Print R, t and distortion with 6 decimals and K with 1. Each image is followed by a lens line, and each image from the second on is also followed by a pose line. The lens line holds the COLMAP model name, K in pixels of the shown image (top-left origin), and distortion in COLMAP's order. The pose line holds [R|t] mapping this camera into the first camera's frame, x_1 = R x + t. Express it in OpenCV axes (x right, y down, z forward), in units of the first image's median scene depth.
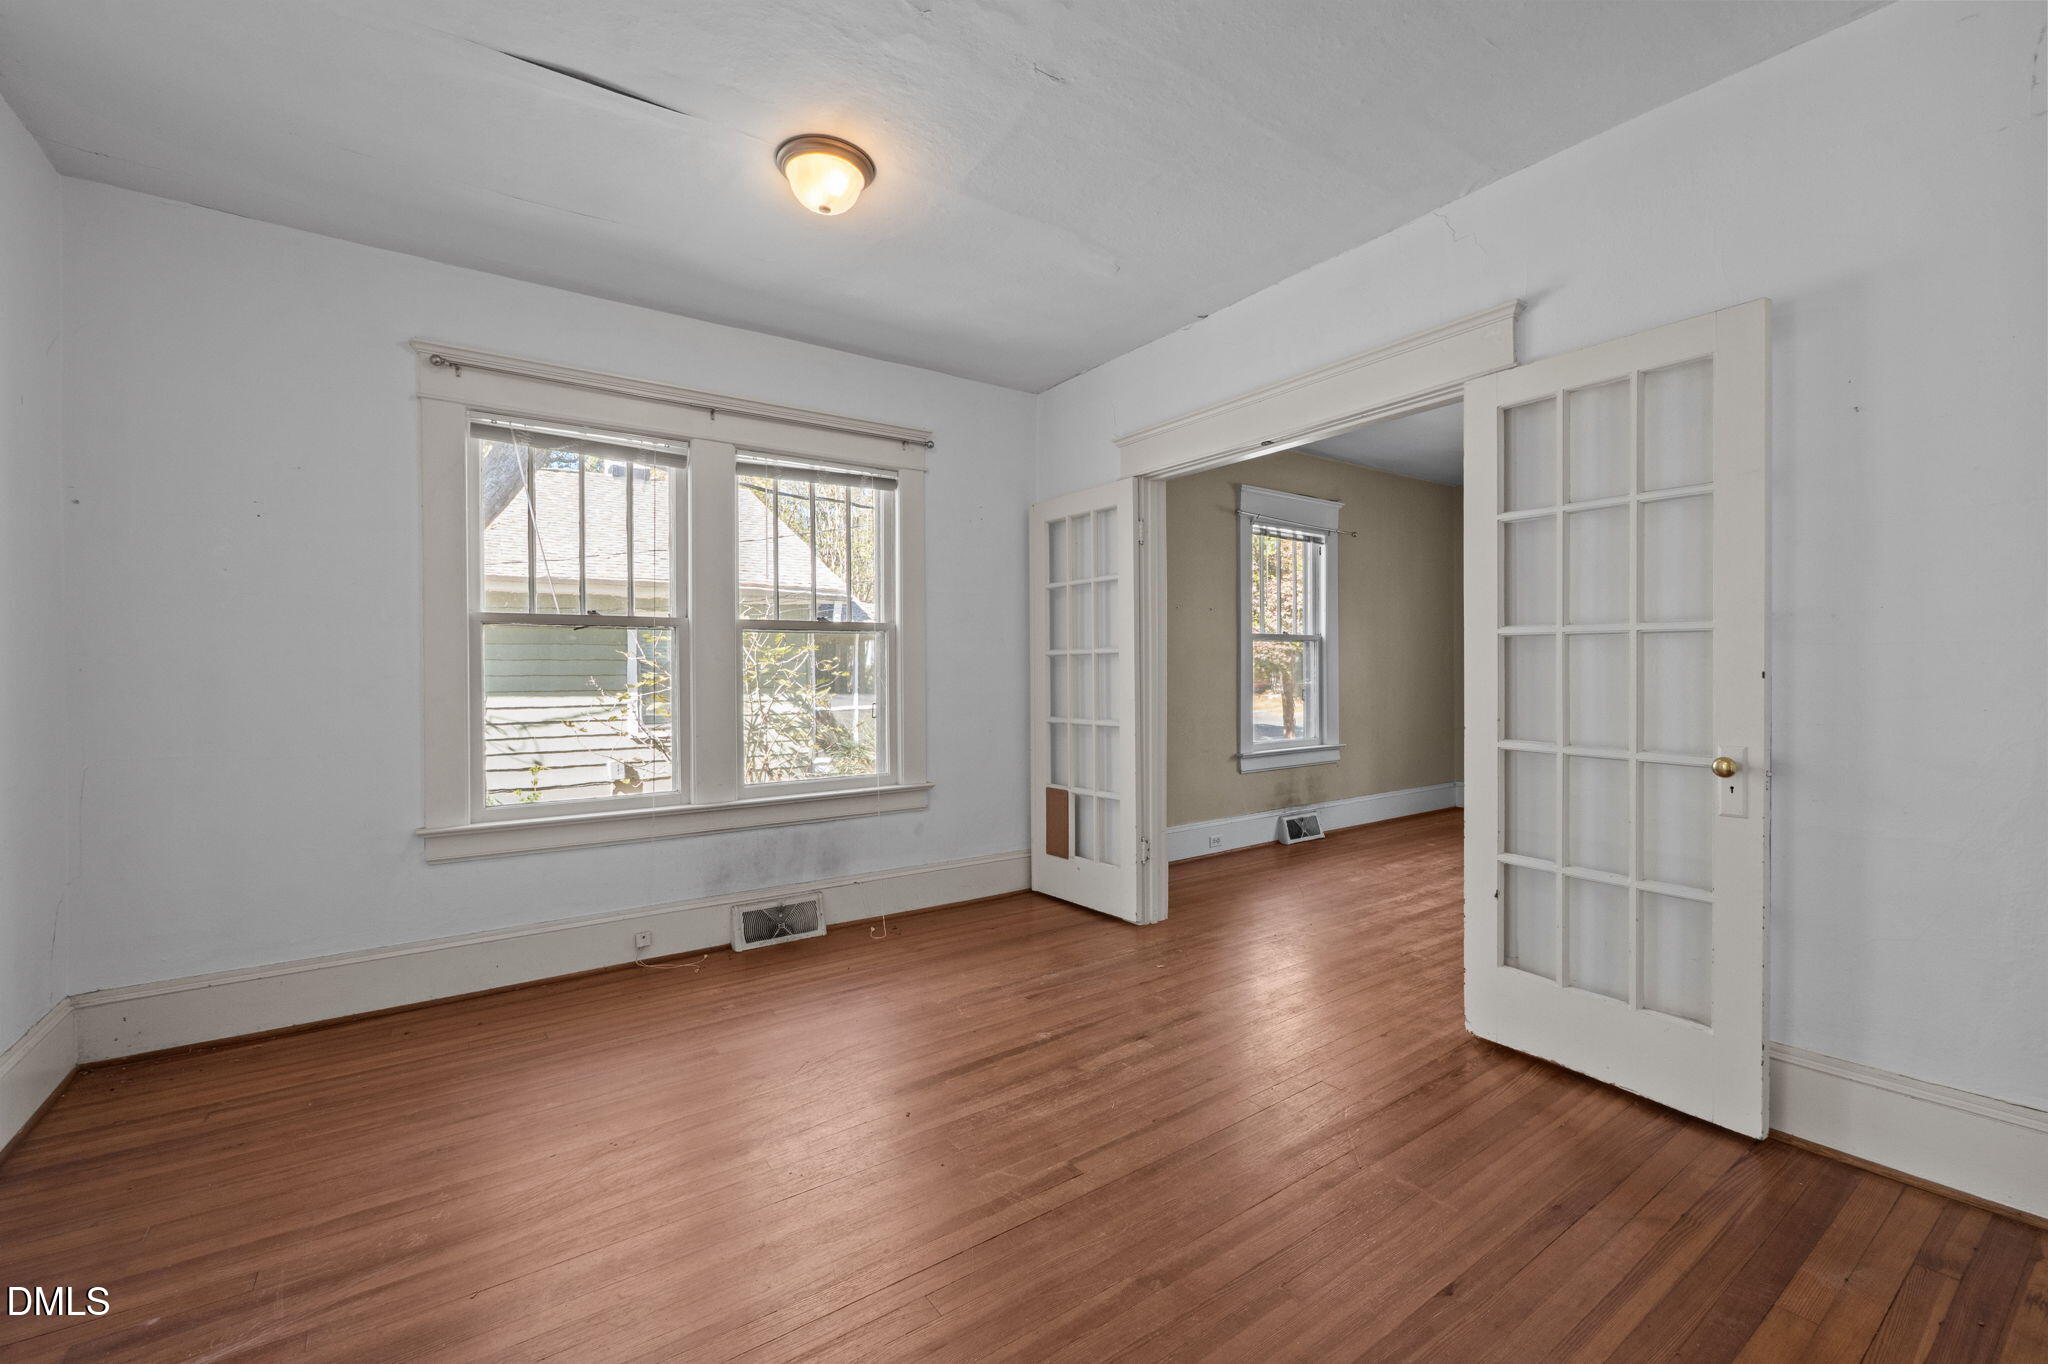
lens RADIAL K [[851.8, 0, 1020.1], [0, 851.8, 675.1], [0, 0, 1]] dist [-0.003637, 0.000566]
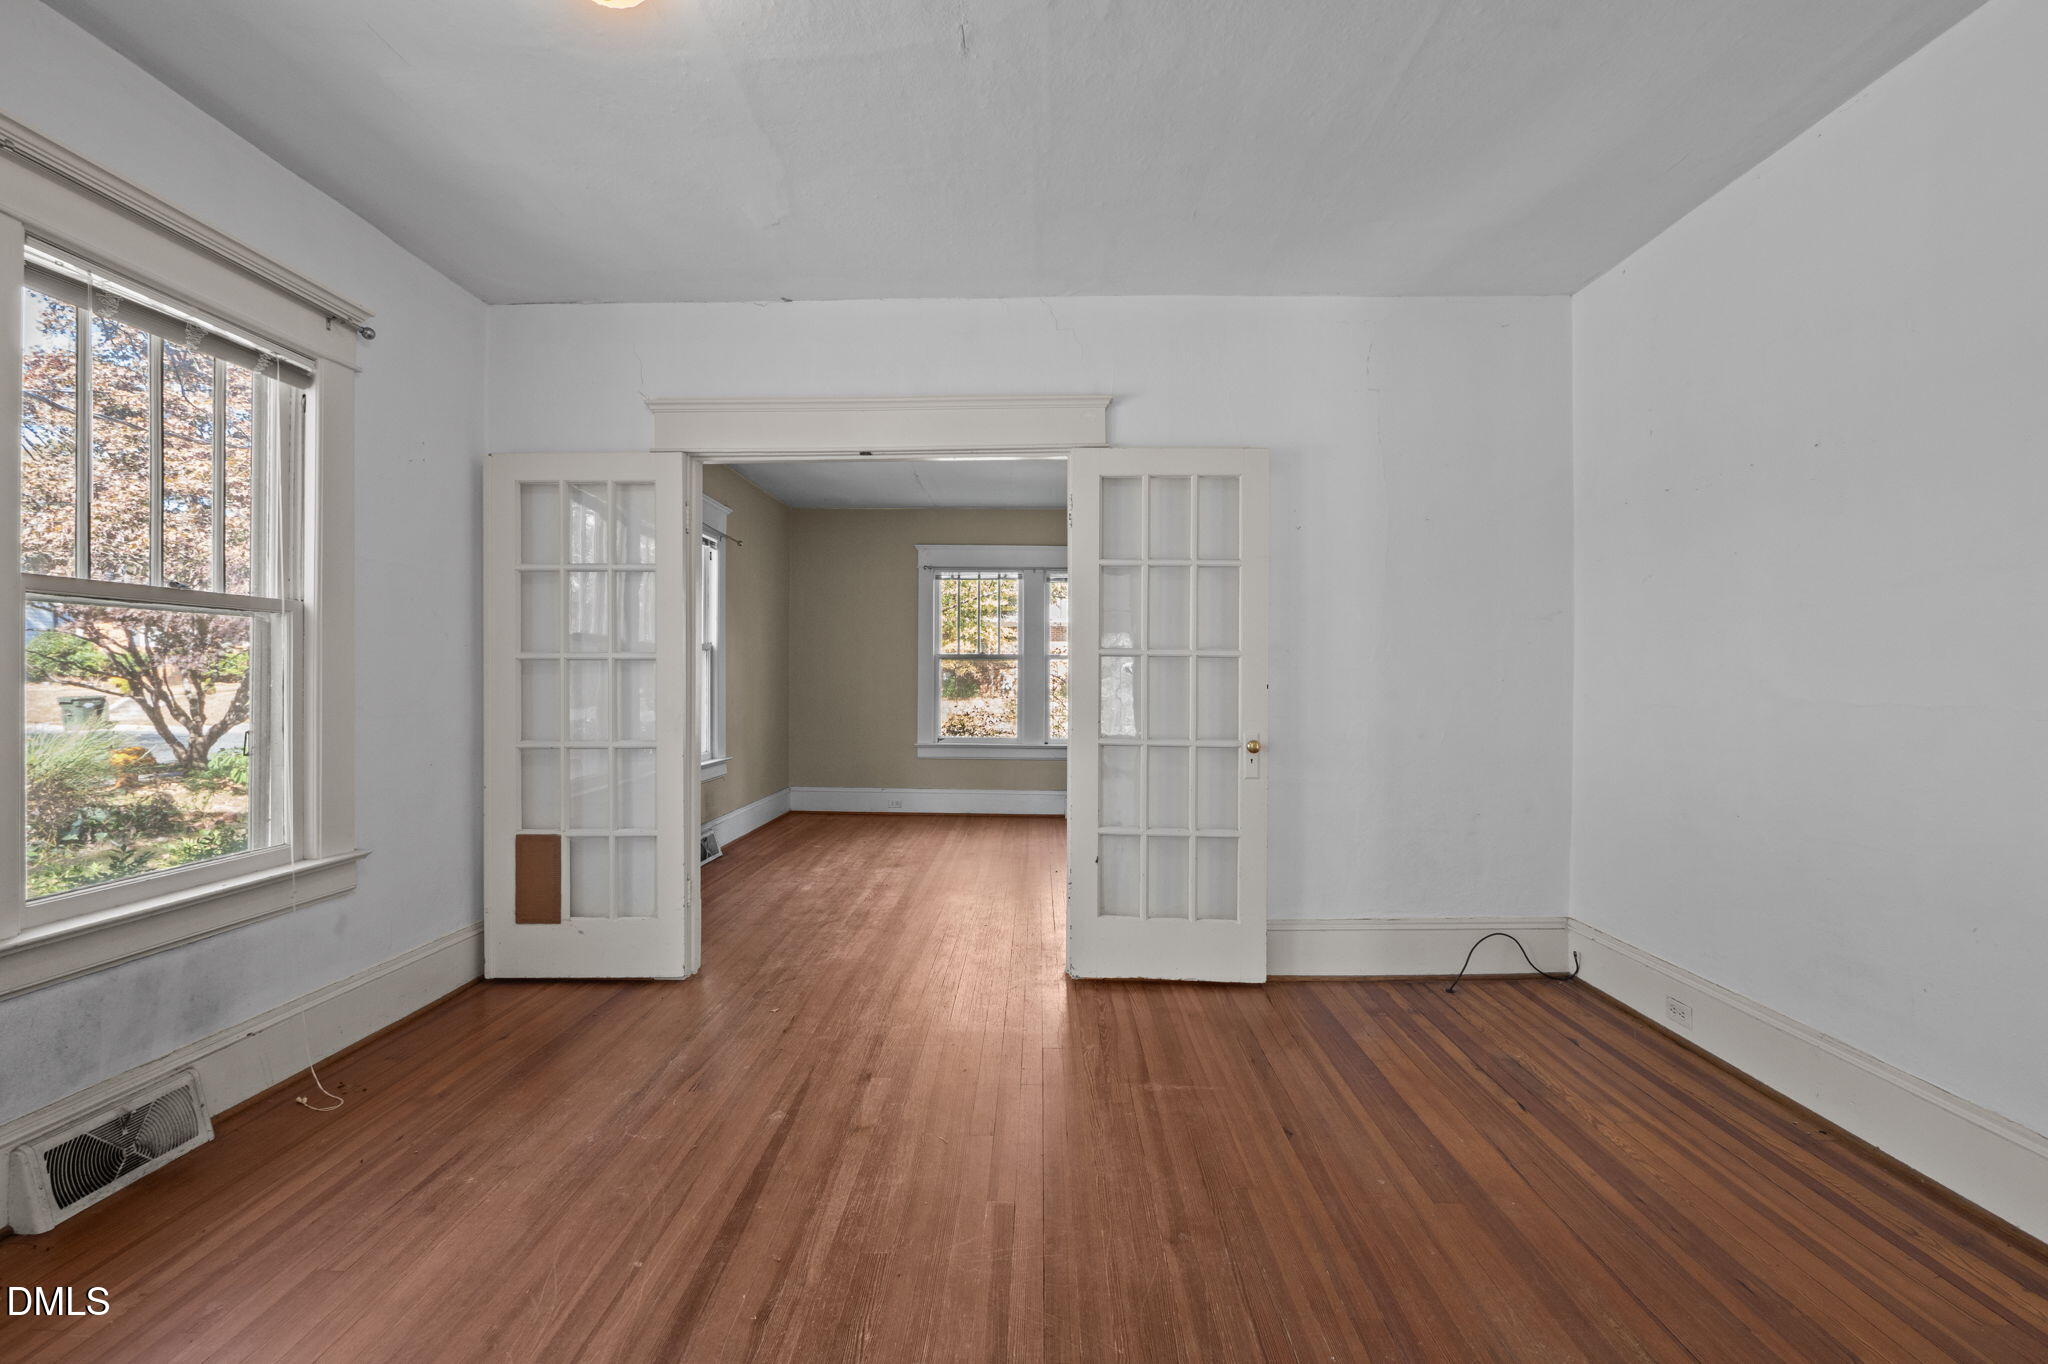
lens RADIAL K [[895.8, 0, 1016.5], [0, 895.8, 680.0], [0, 0, 1]] dist [-0.000735, 0.001145]
pose [[0.594482, 0.006928, 0.804079, -0.399877], [-0.002355, 0.999974, -0.006875, 0.000090], [-0.804105, 0.002193, 0.594483, 0.210112]]
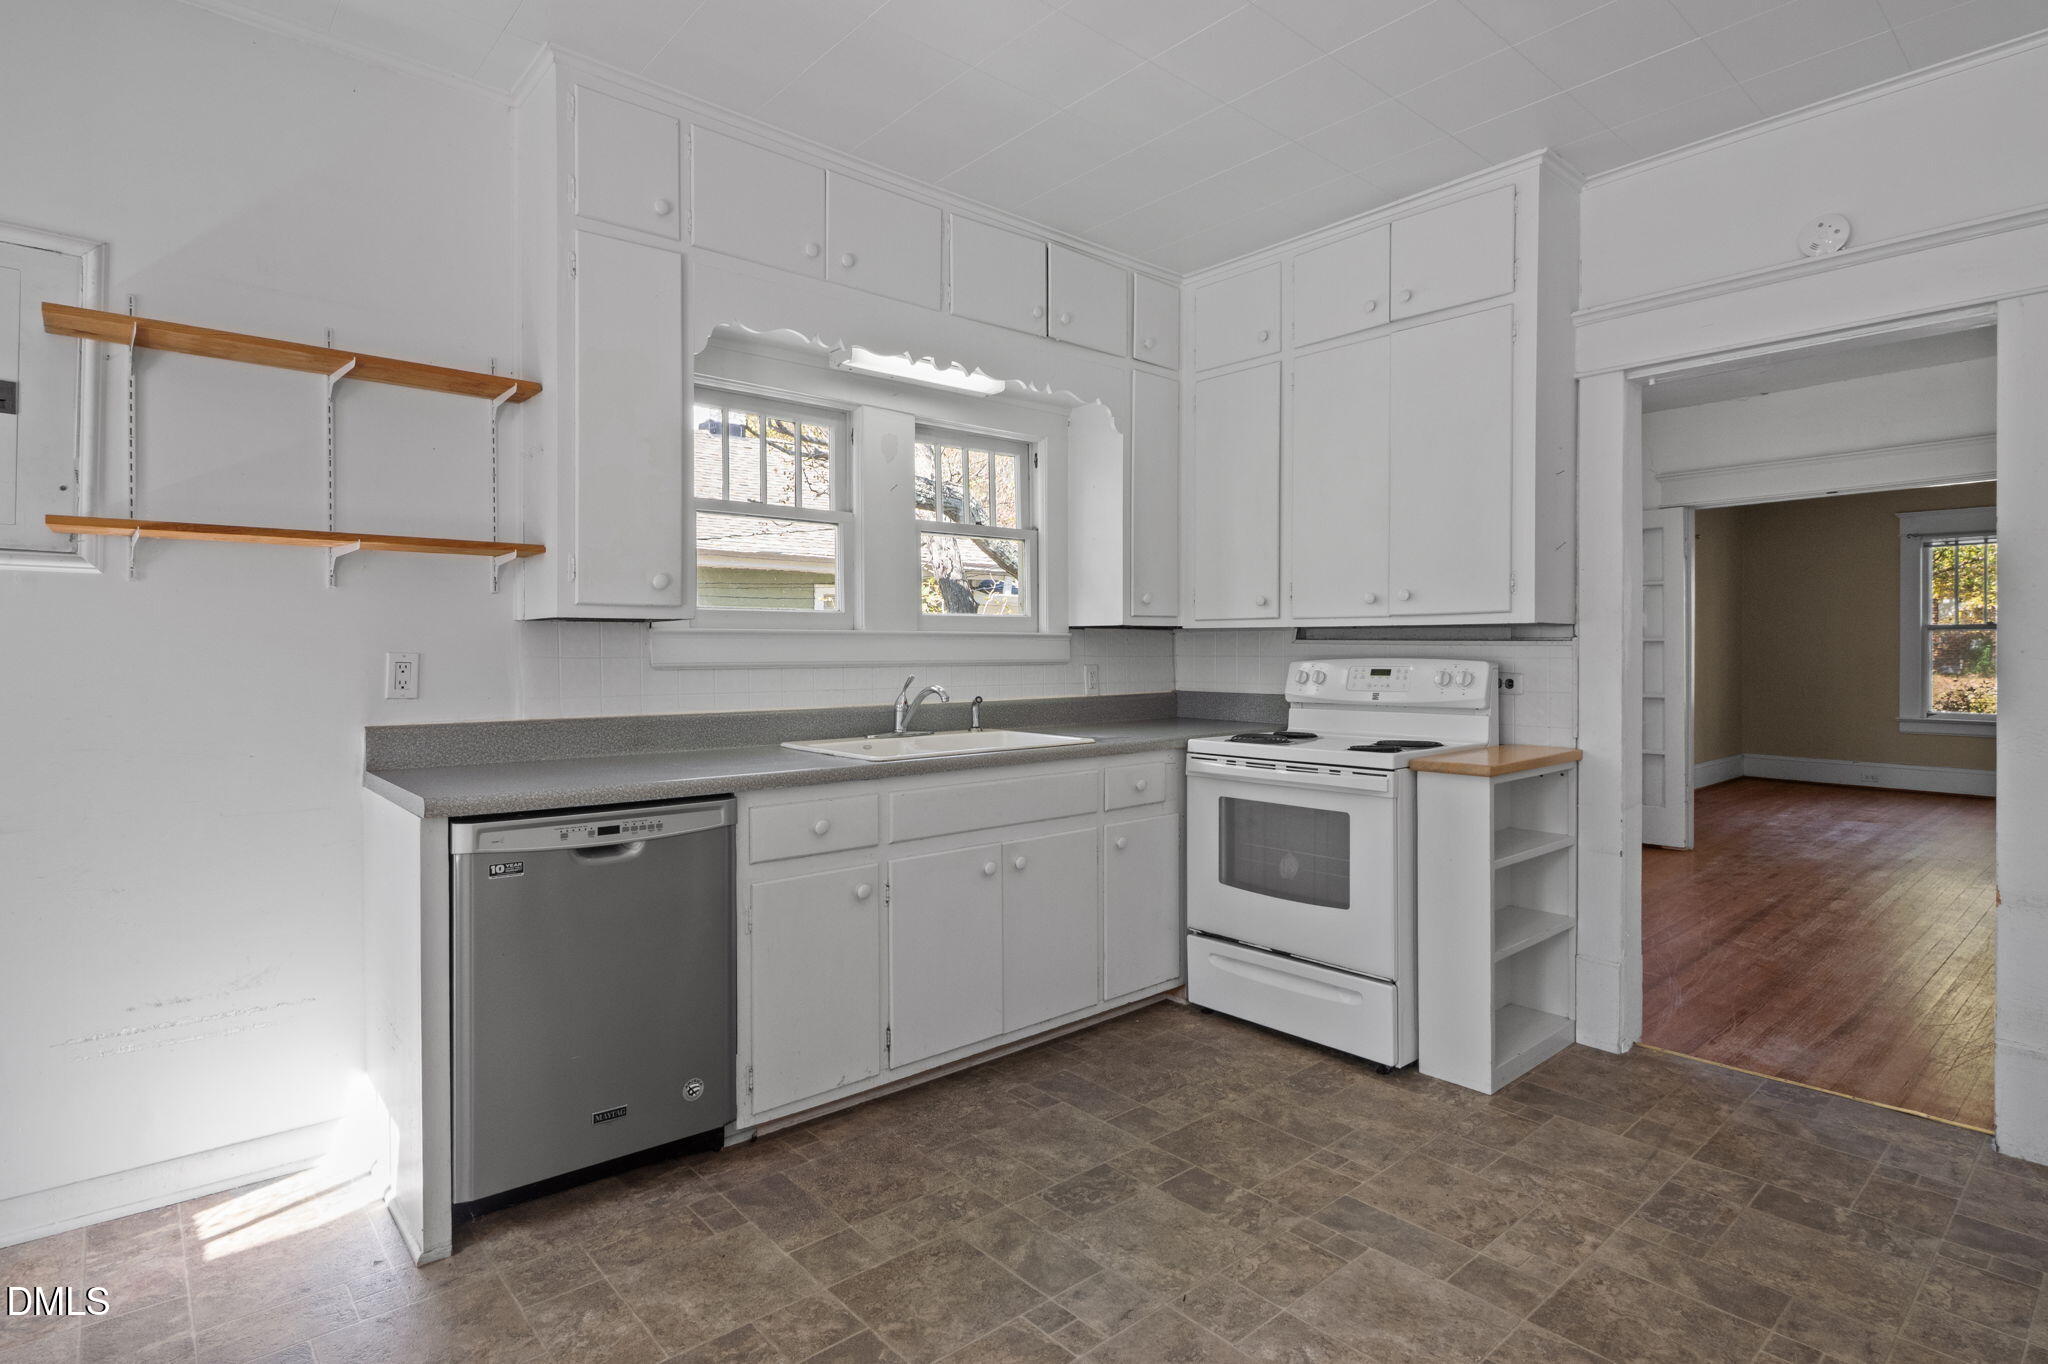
lens RADIAL K [[1047.6, 0, 996.2], [0, 1047.6, 653.5], [0, 0, 1]] dist [-0.005310, 0.001705]
pose [[0.995394, 0.006184, 0.095672, -1.101051], [-0.005880, 0.999977, -0.003462, 0.004998], [-0.095691, 0.002884, 0.995407, -0.505017]]
